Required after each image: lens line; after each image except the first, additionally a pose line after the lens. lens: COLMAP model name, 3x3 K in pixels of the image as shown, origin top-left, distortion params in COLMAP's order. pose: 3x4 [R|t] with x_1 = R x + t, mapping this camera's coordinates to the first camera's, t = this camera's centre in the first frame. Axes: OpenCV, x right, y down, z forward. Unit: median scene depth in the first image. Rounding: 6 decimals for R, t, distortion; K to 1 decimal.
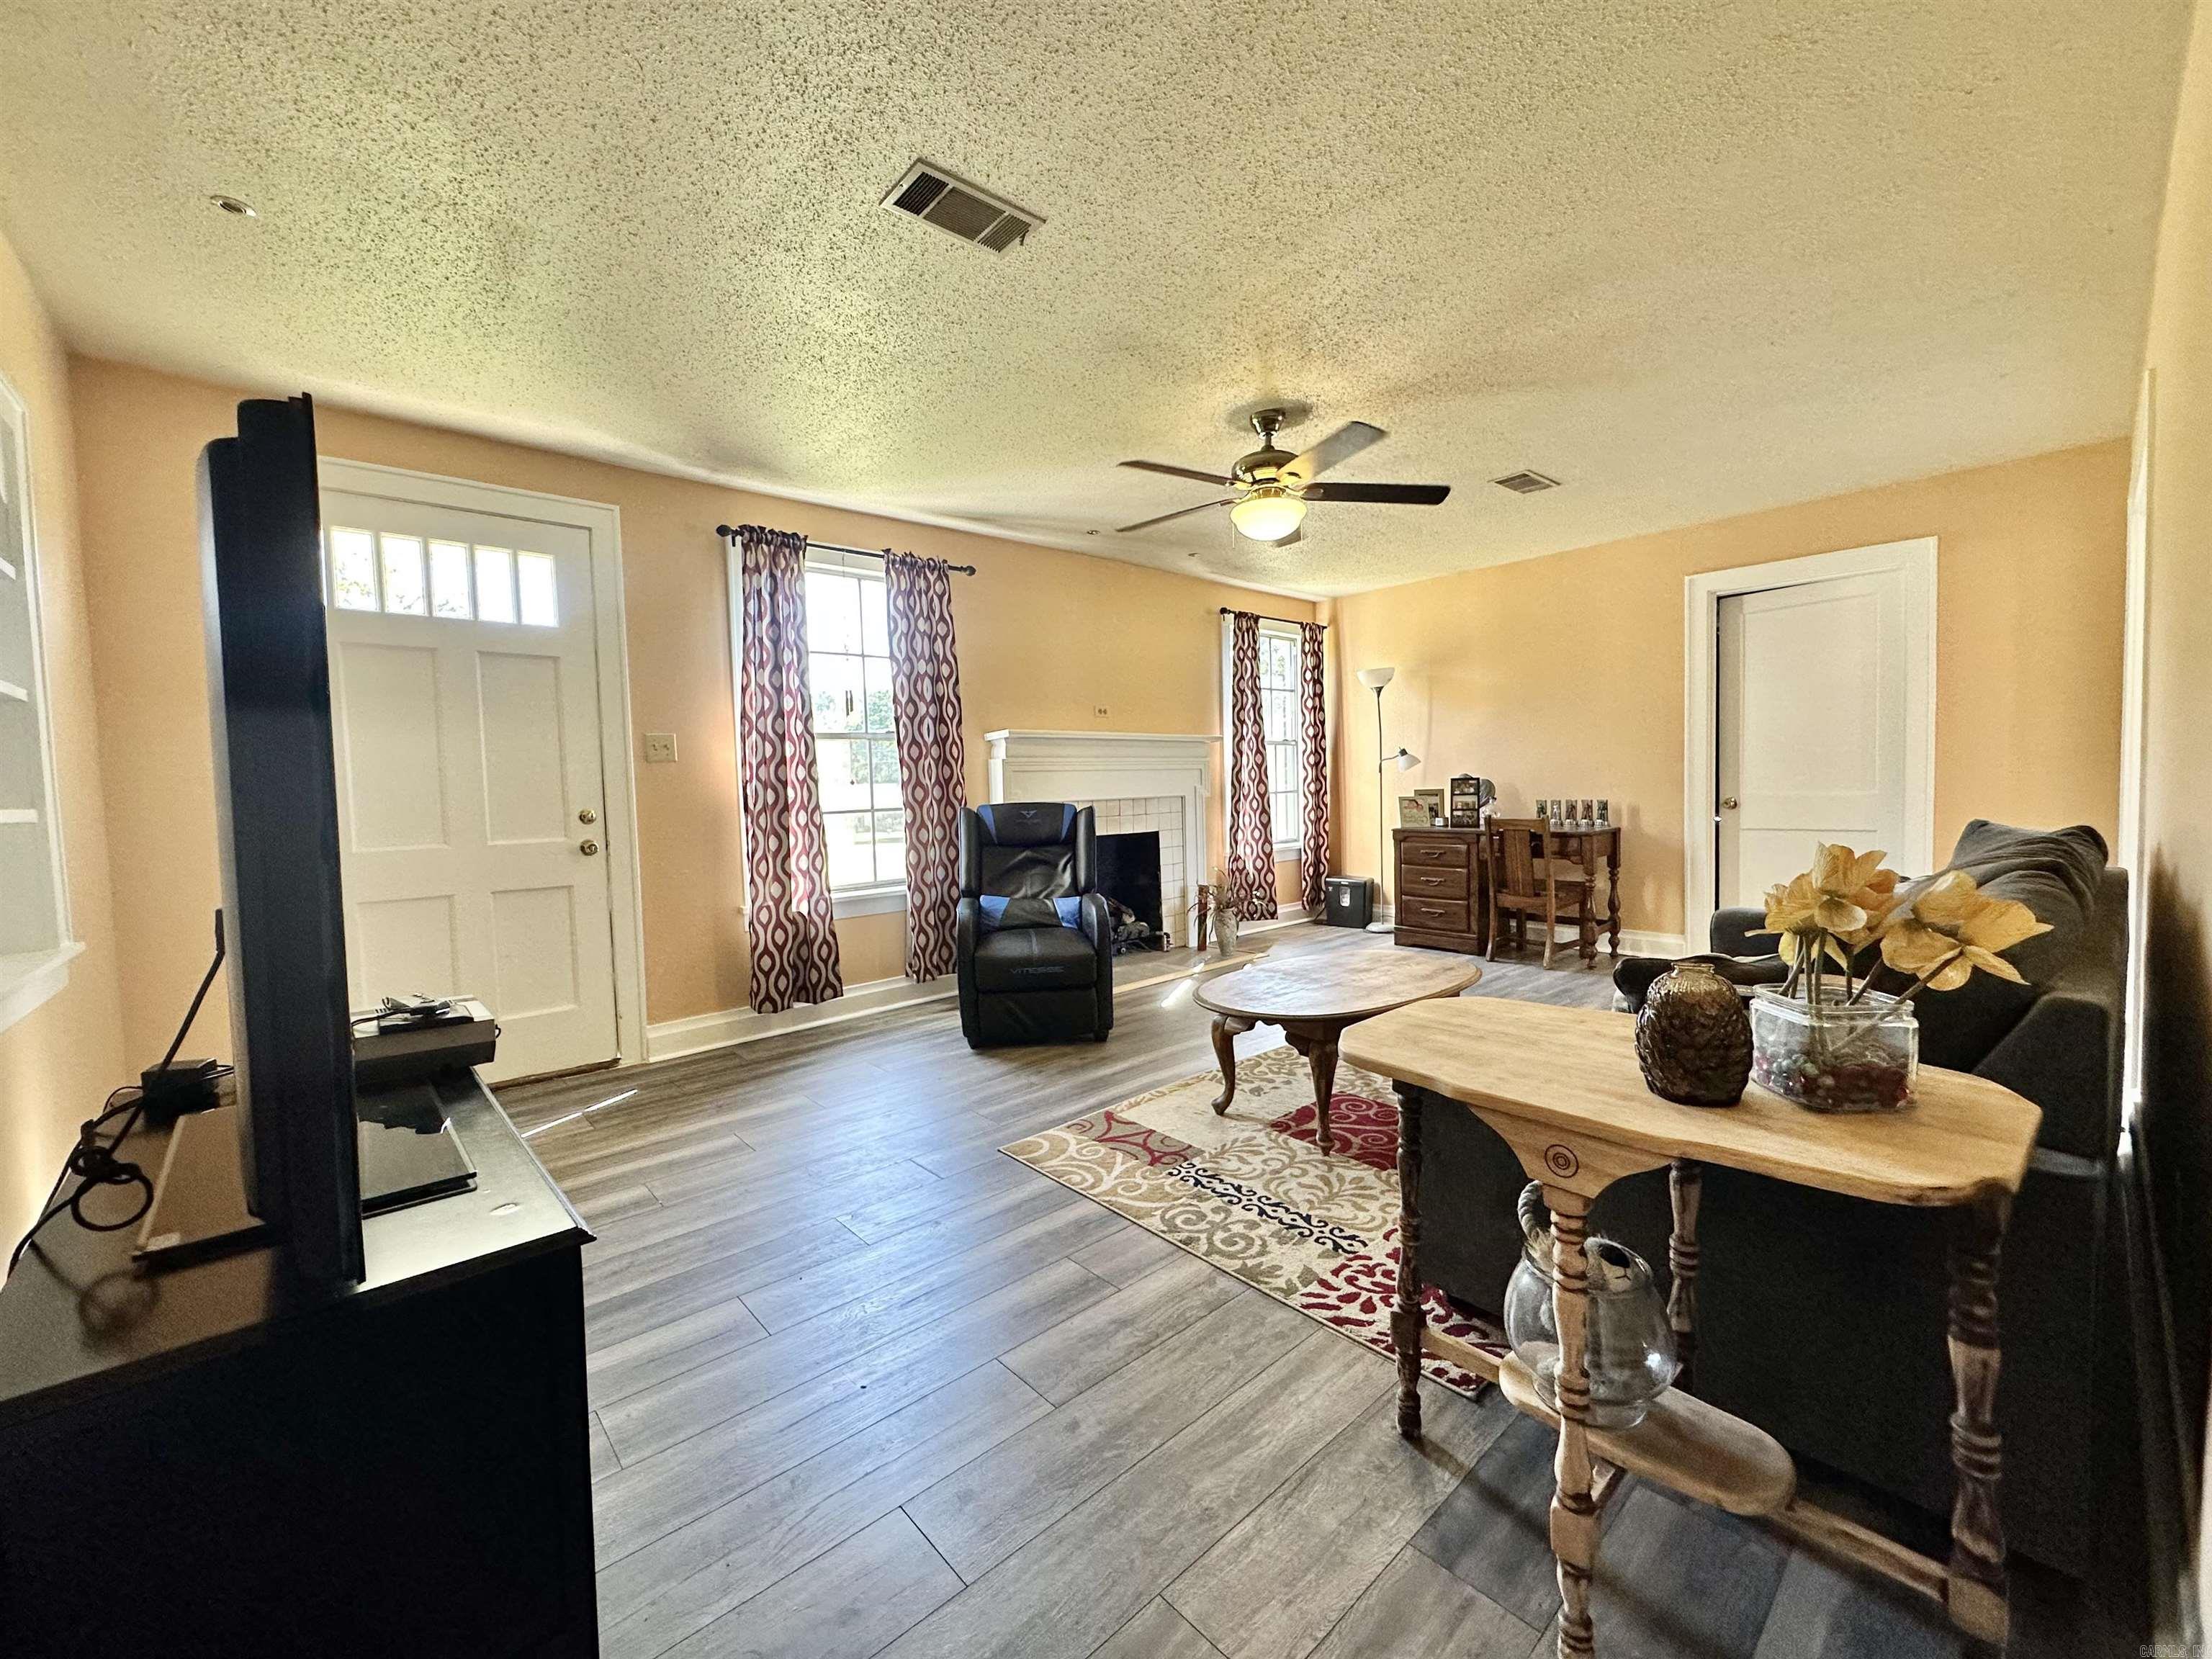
lens RADIAL K [[887.0, 0, 1106.6], [0, 887.0, 825.9], [0, 0, 1]] dist [-0.003265, 0.000608]
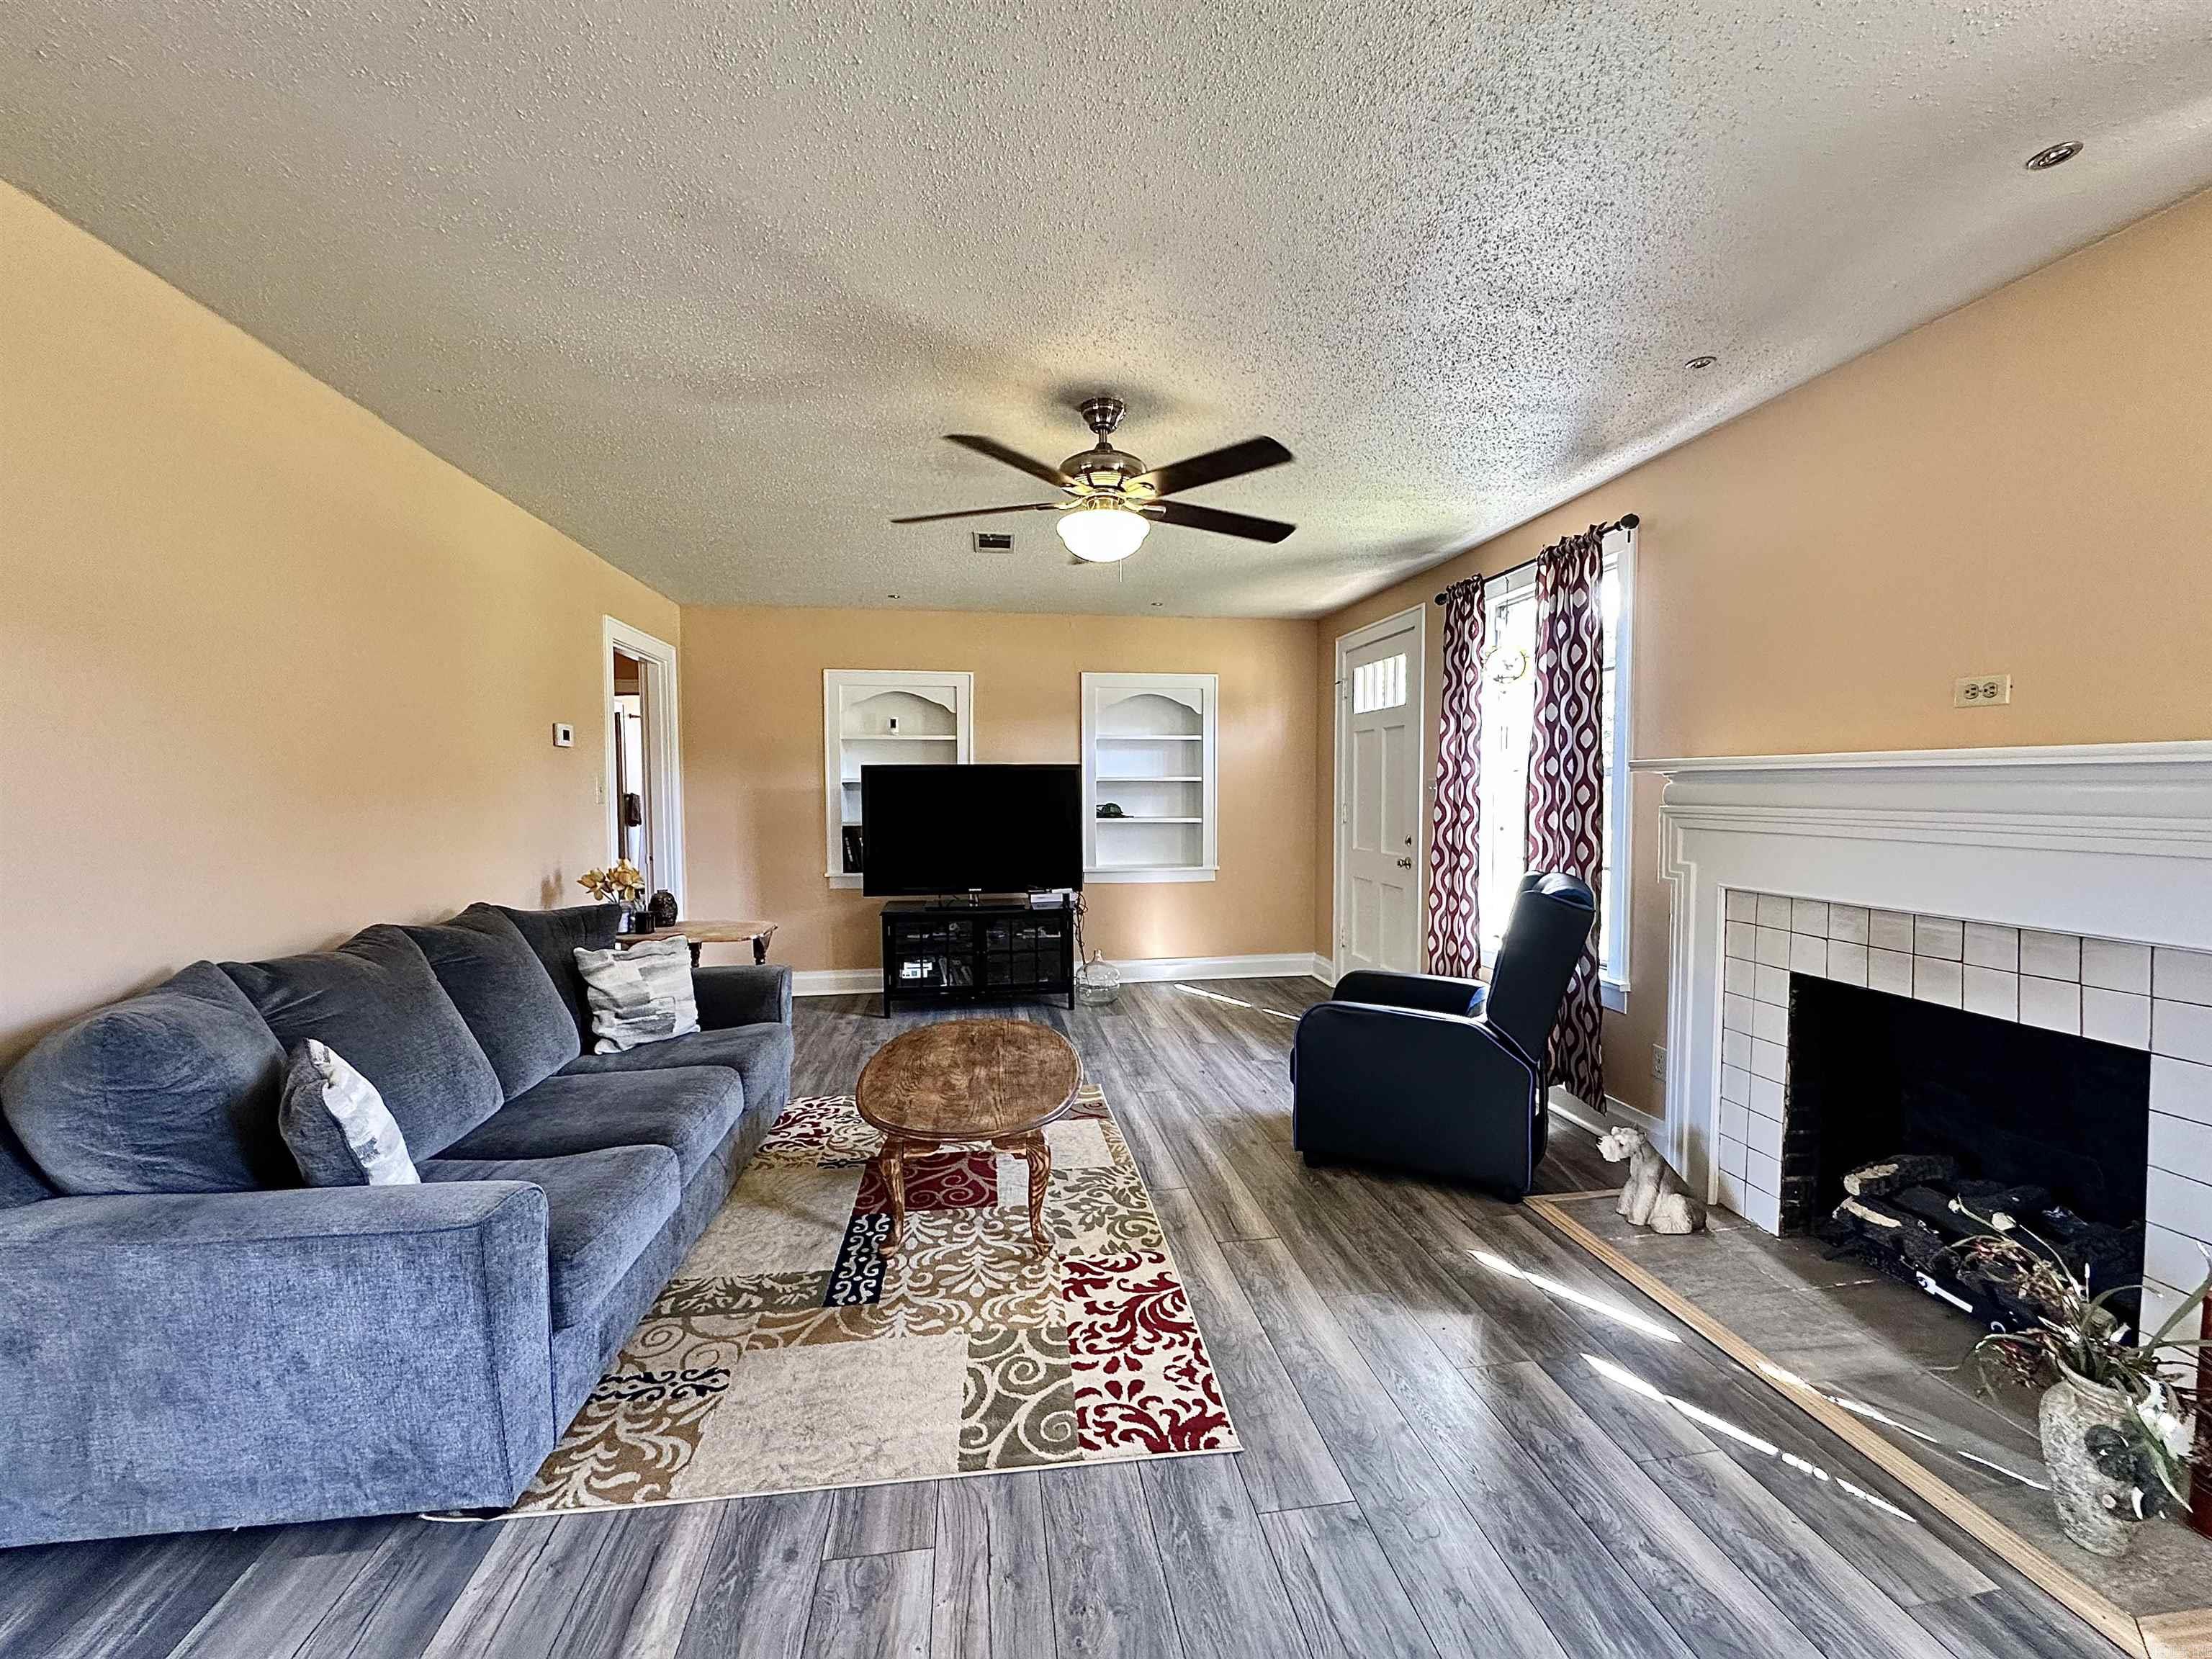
lens RADIAL K [[887.0, 0, 1106.6], [0, 887.0, 825.9], [0, 0, 1]] dist [-0.003265, 0.000608]
pose [[-0.551044, 0.062564, -0.832128, 1.001581], [-0.025727, 0.995438, 0.091879, -0.180963], [0.834080, 0.072038, -0.546920, 1.687802]]
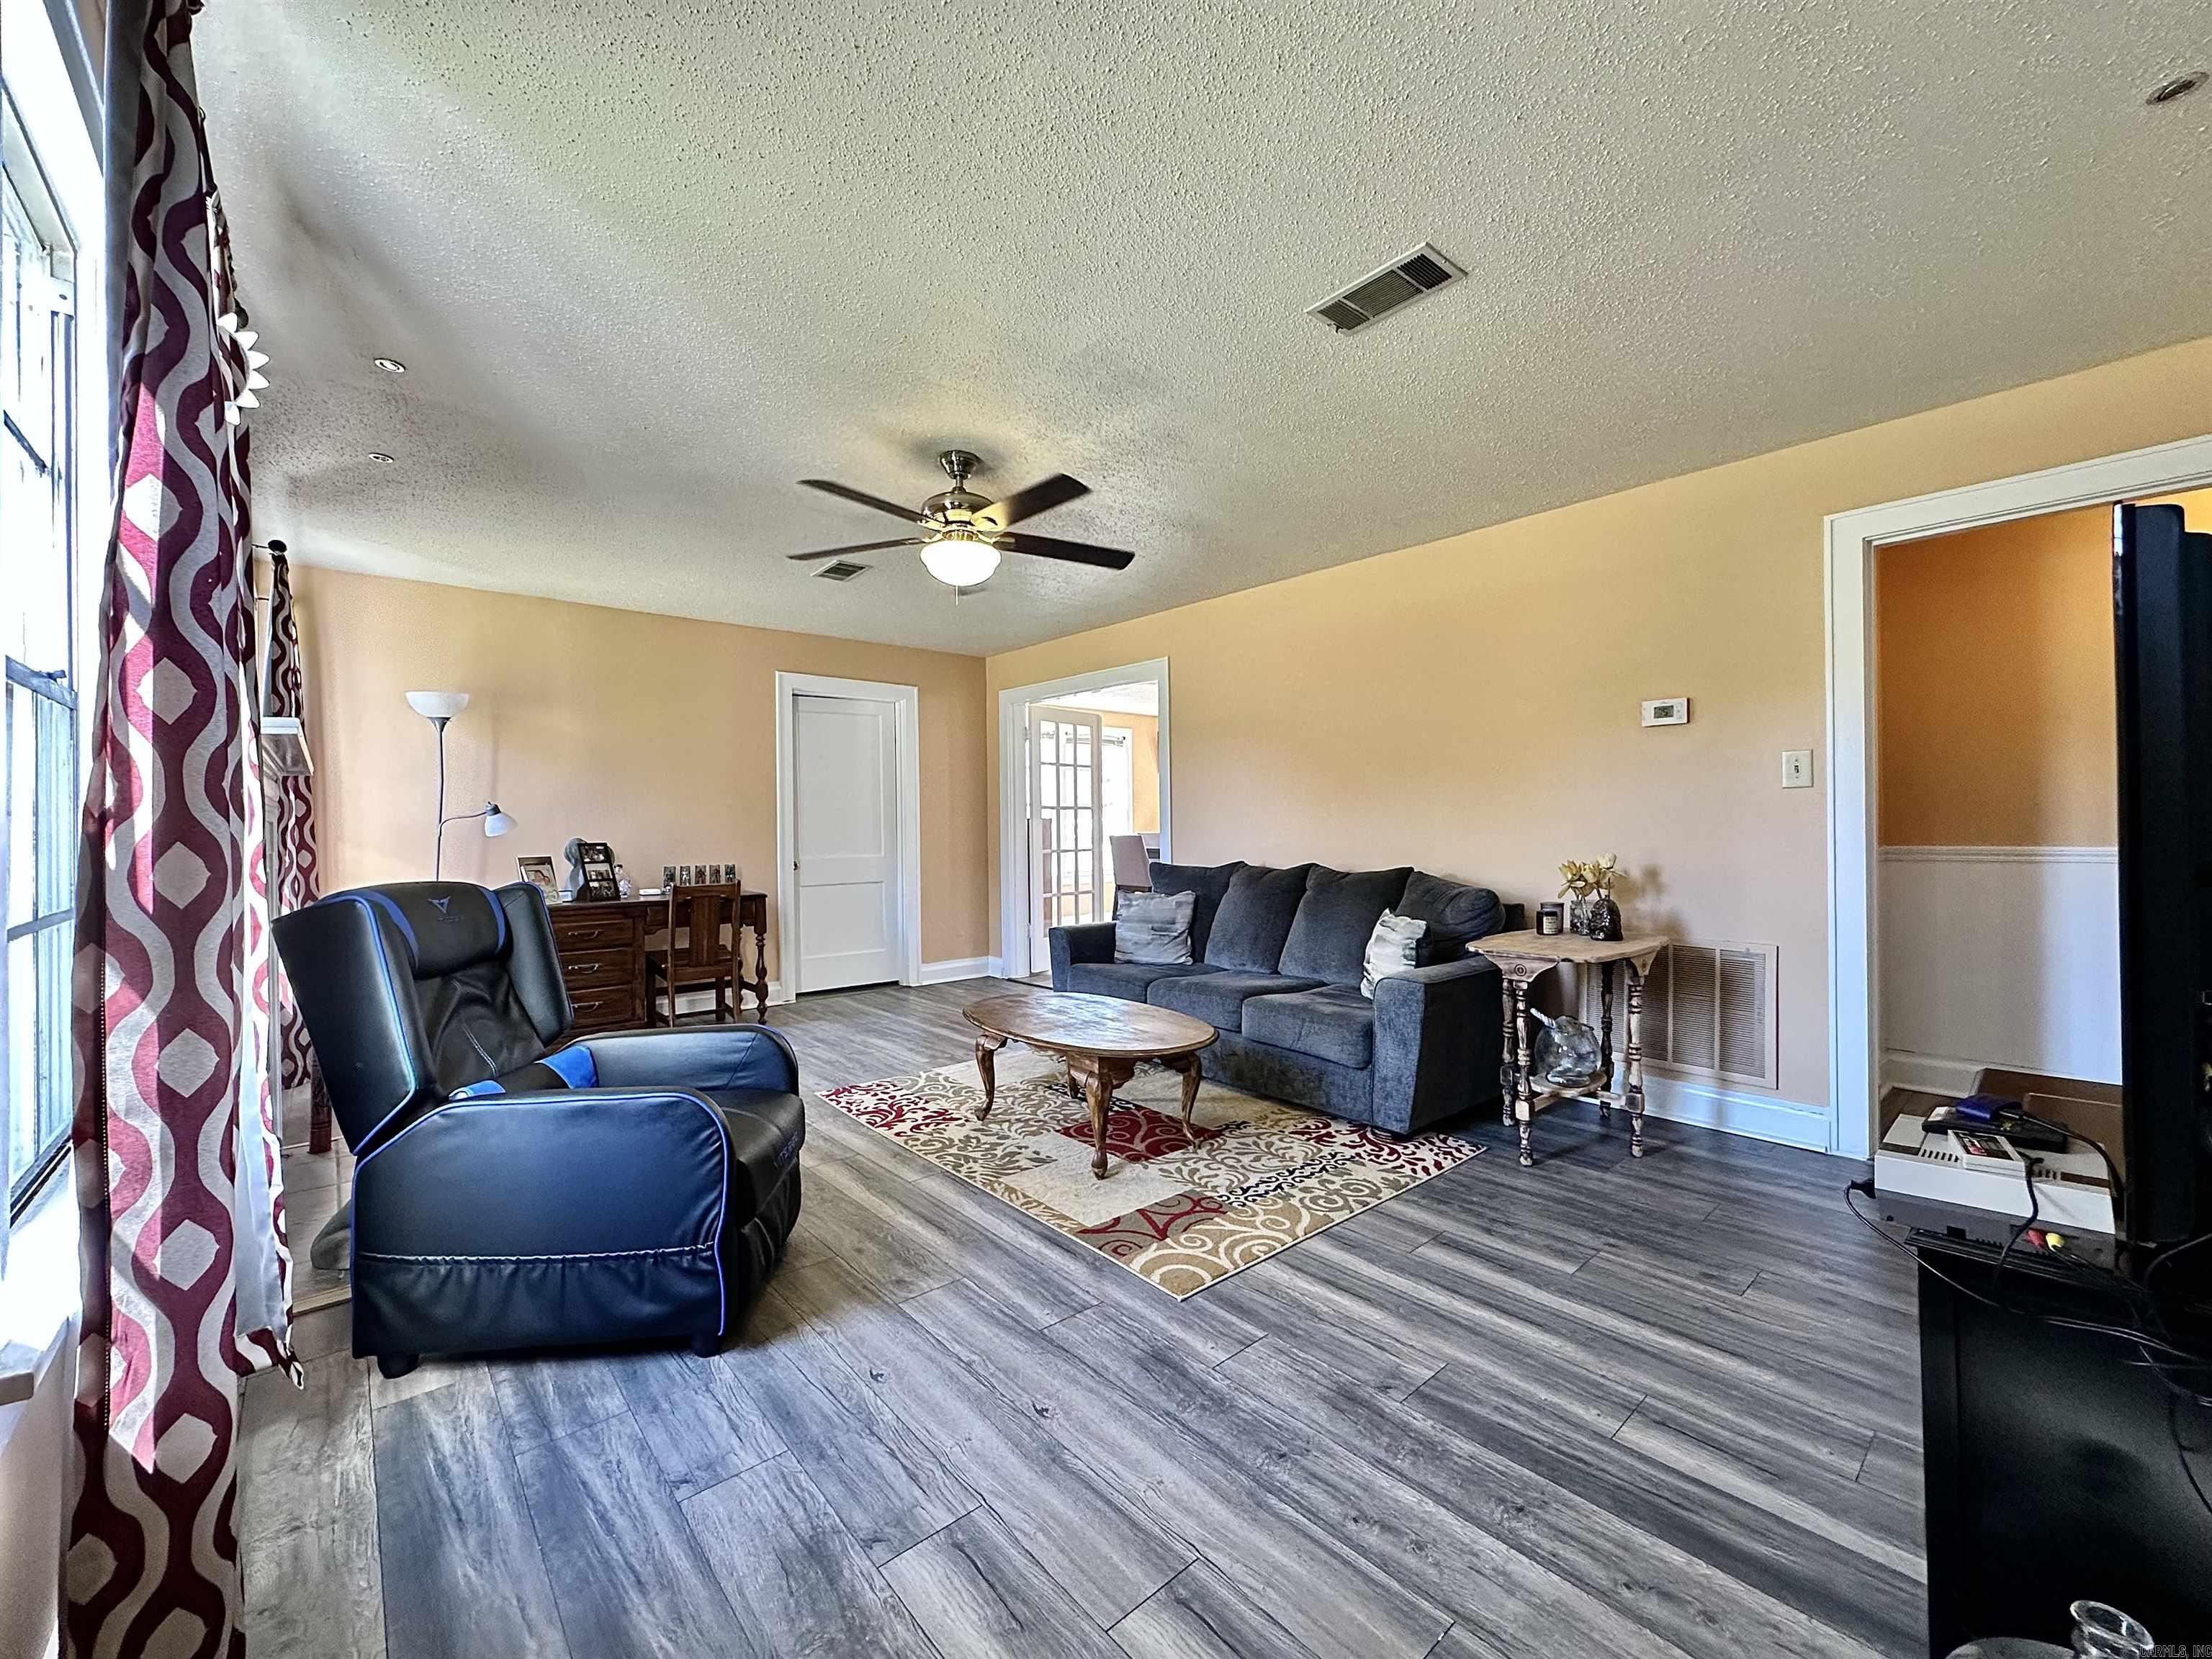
lens RADIAL K [[887.0, 0, 1106.6], [0, 887.0, 825.9], [0, 0, 1]] dist [-0.003265, 0.000608]
pose [[0.013808, 0.027795, 0.999518, -0.872433], [0.060180, 0.997778, -0.028578, -0.032576], [-0.998092, 0.060545, 0.012104, 0.982432]]
